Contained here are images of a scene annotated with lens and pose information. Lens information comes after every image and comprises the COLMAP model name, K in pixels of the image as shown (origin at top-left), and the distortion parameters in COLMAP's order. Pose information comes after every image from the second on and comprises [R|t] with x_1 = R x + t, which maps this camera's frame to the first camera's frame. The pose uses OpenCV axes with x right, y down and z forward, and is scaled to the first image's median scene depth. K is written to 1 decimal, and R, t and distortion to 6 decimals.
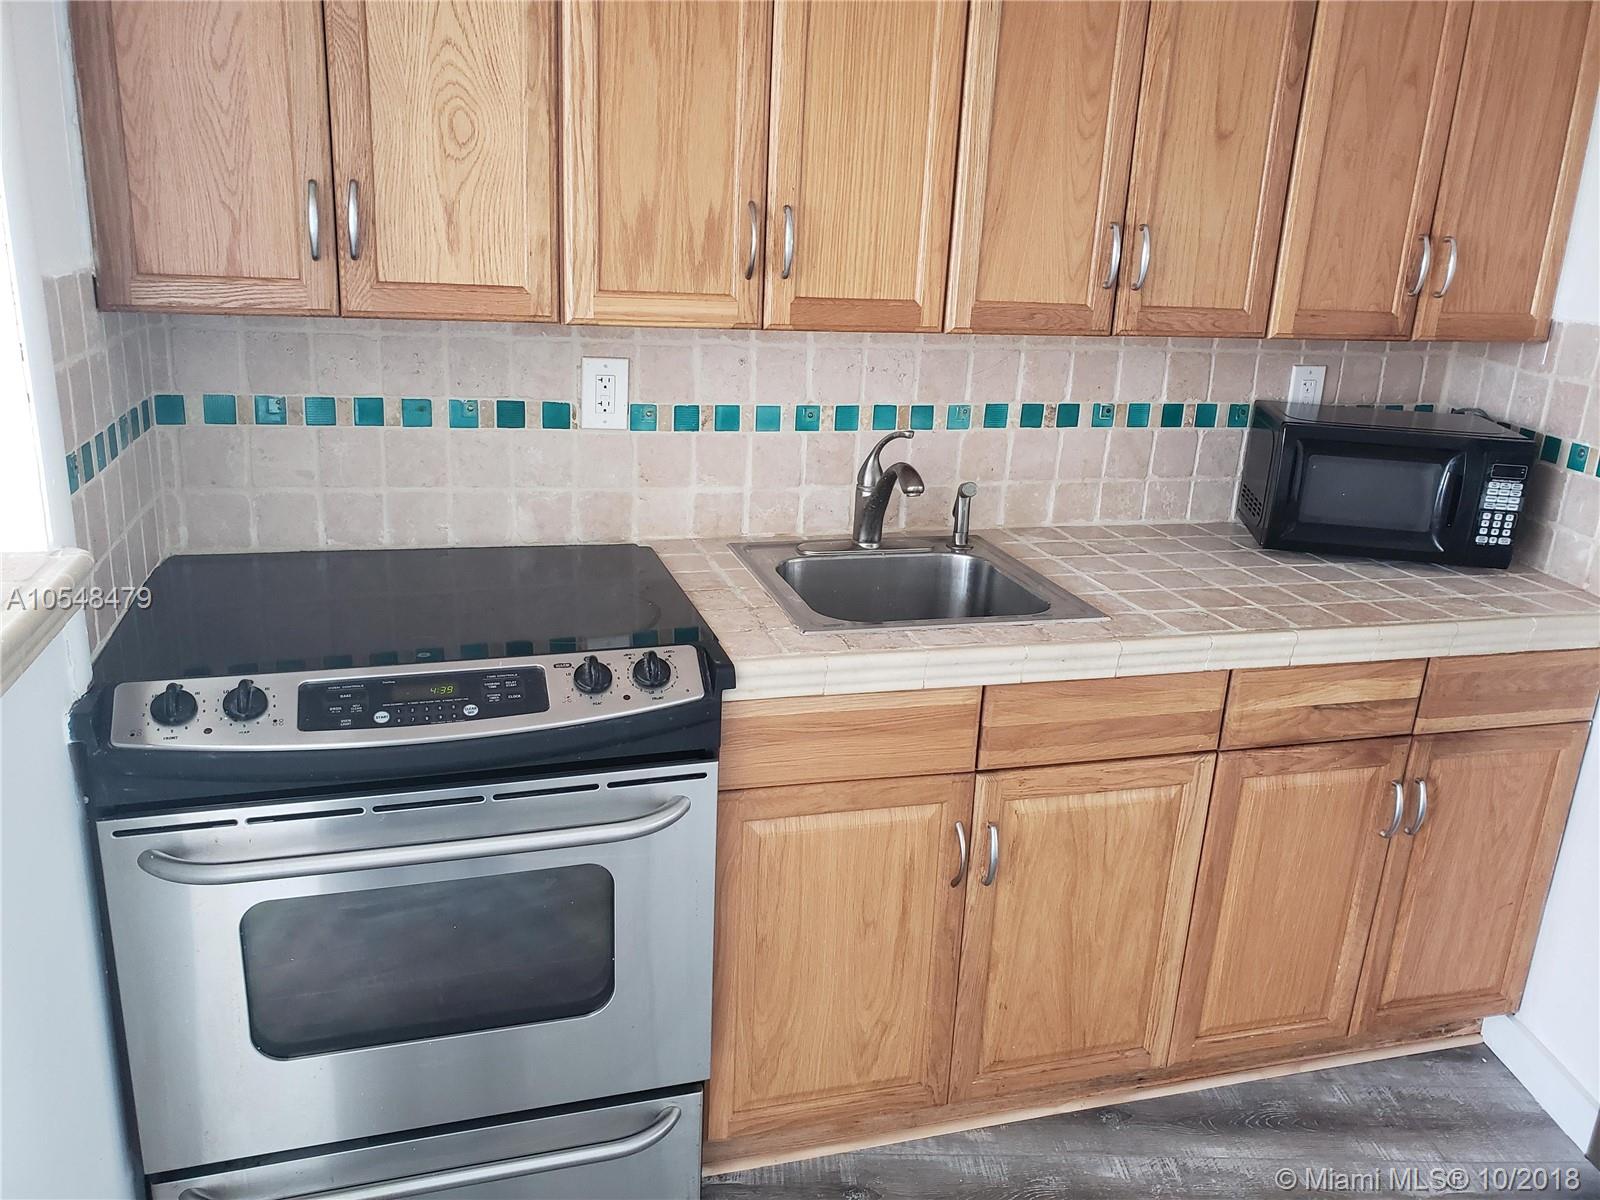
lens RADIAL K [[1233.4, 0, 800.7], [0, 1233.4, 600.8], [0, 0, 1]] dist [0.011843, 0.006071]
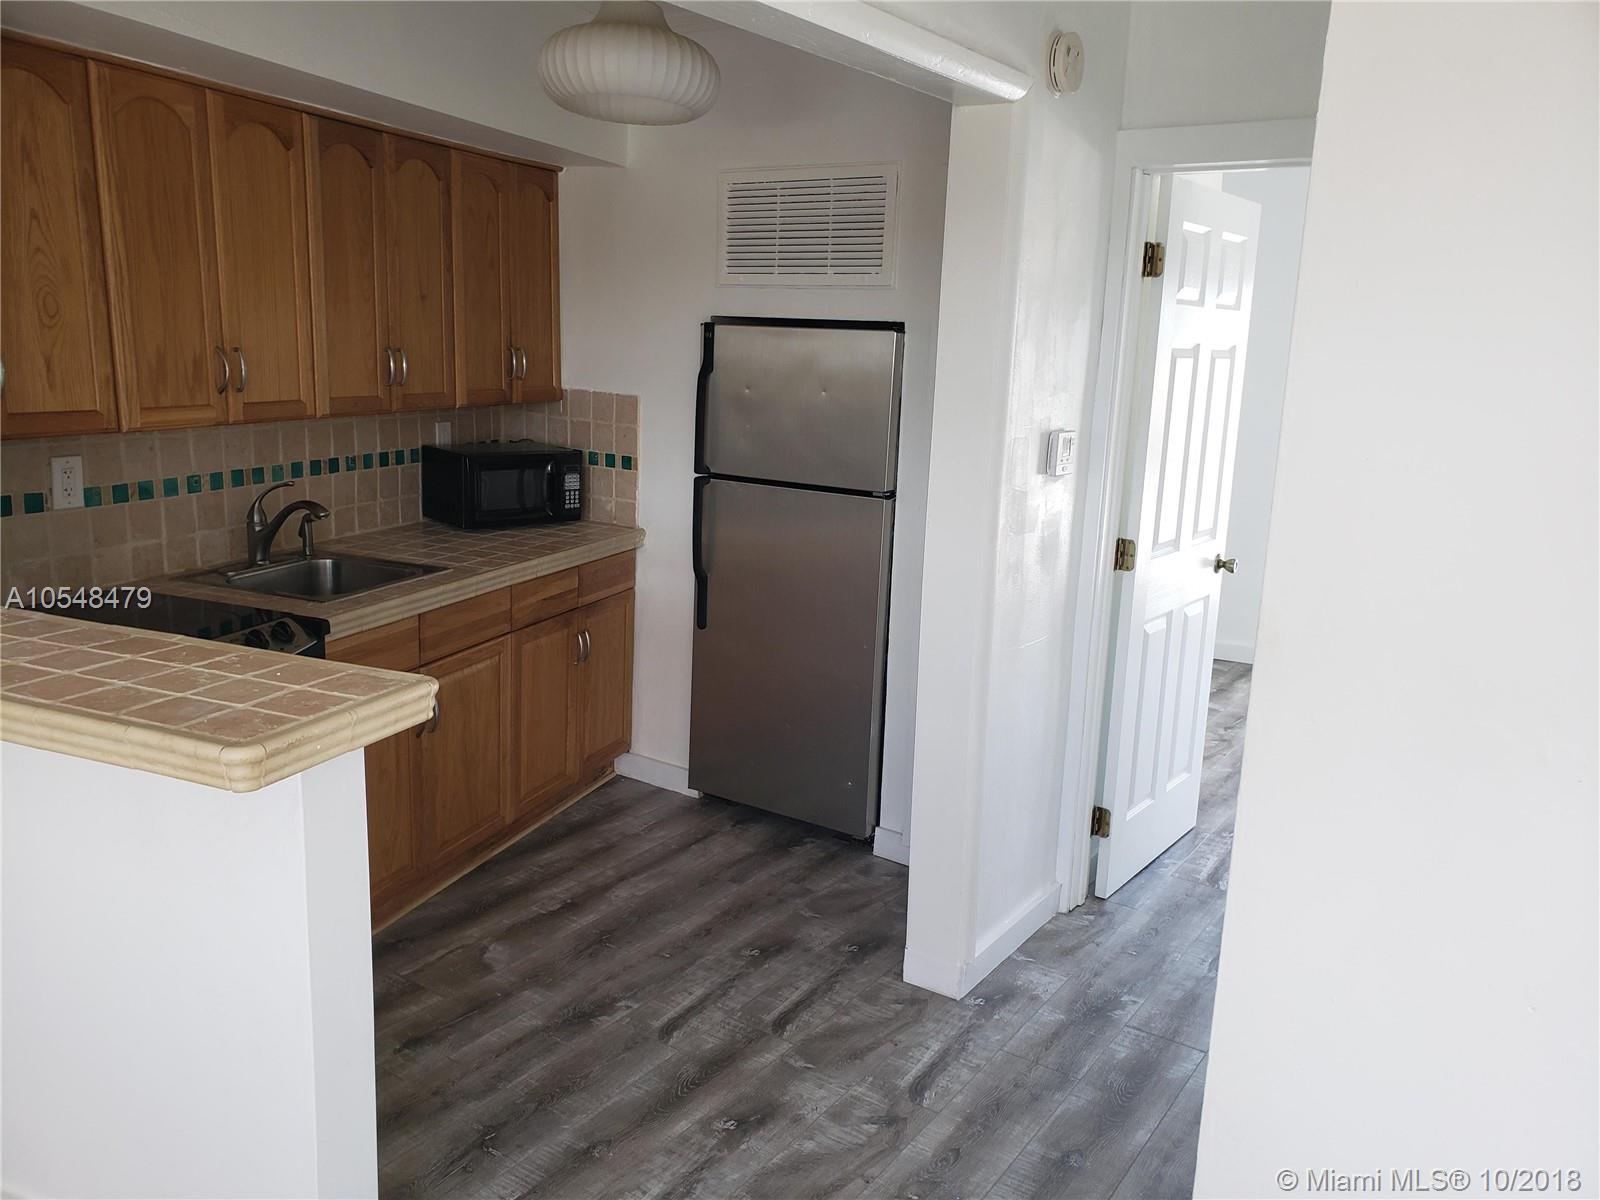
lens RADIAL K [[1258.9, 0, 792.4], [0, 1258.9, 621.4], [0, 0, 1]] dist [0.003060, 0.005425]
pose [[0.598339, -0.200251, 0.775816, -0.771486], [0.219390, 0.972207, 0.081741, 0.040161], [-0.770622, 0.121298, 0.625642, -0.443903]]
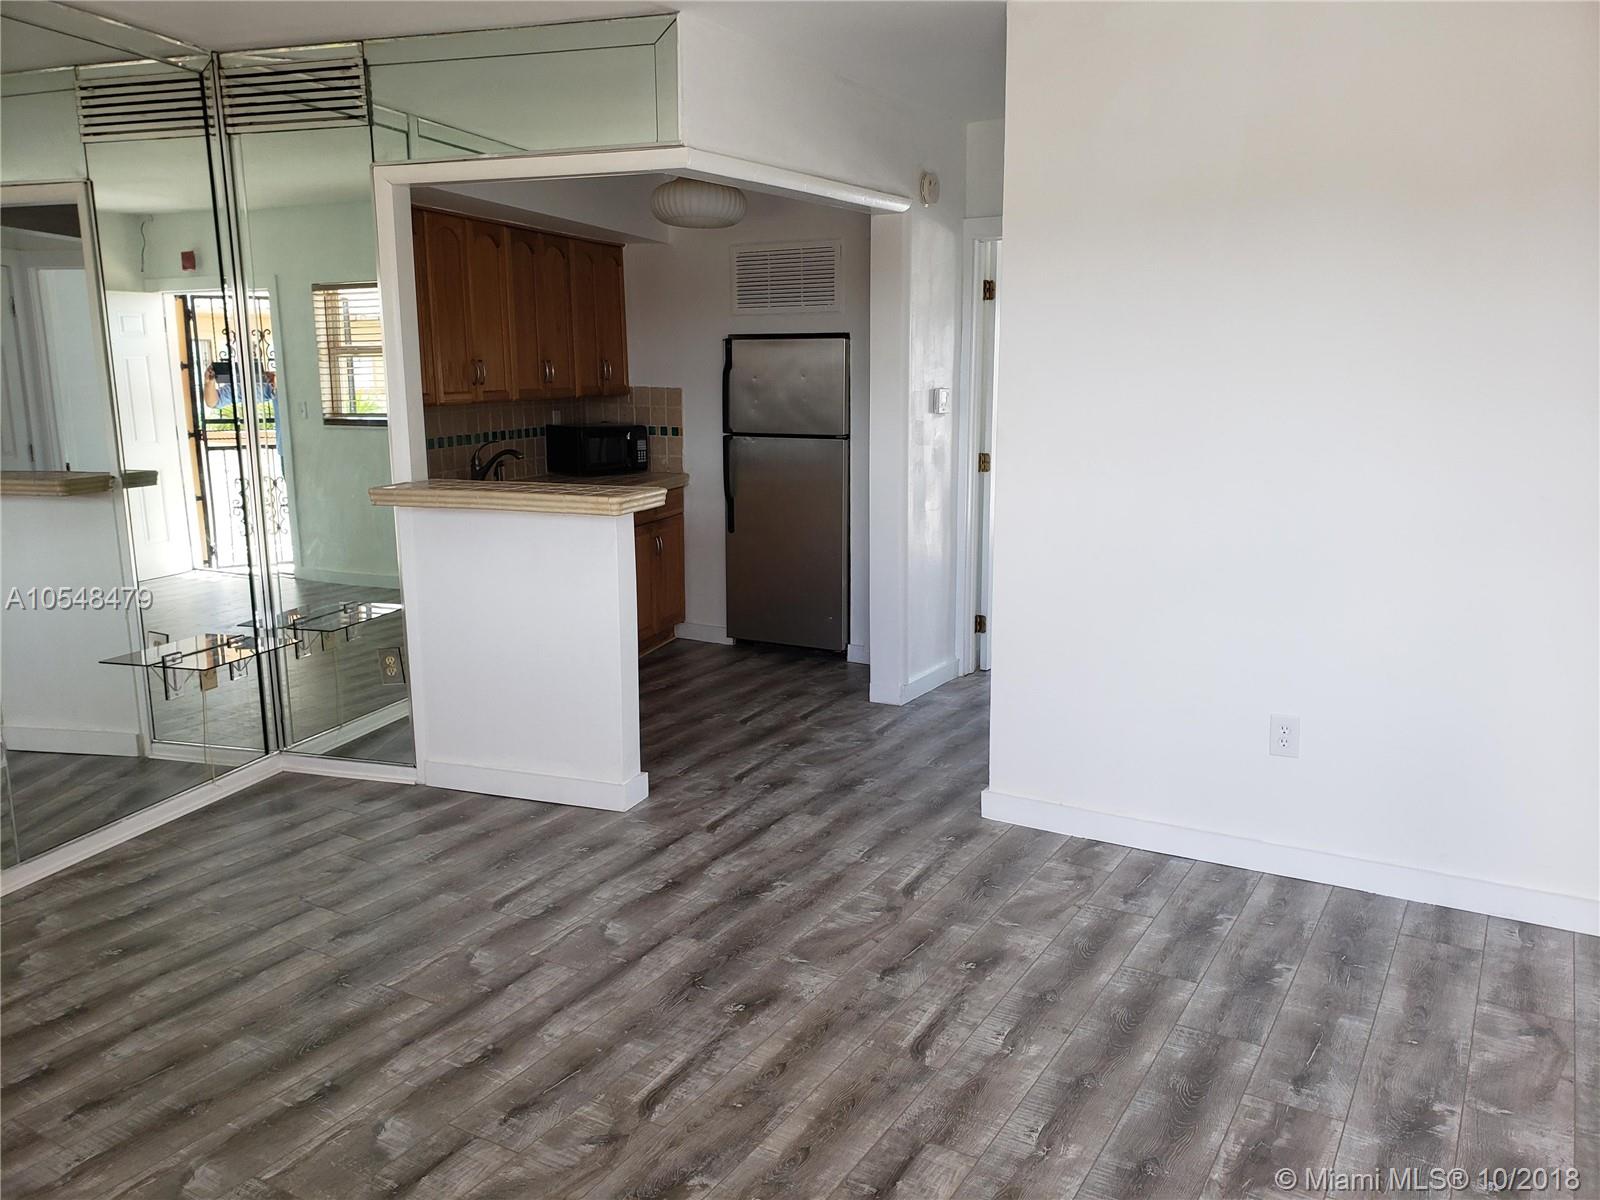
lens RADIAL K [[1246.8, 0, 808.3], [0, 1246.8, 627.1], [0, 0, 1]] dist [0.058803, -0.099772]
pose [[0.540438, -0.218669, 0.812472, -1.755912], [0.268682, 0.959931, 0.079635, 0.205330], [-0.797331, 0.175258, 0.577536, -0.979969]]
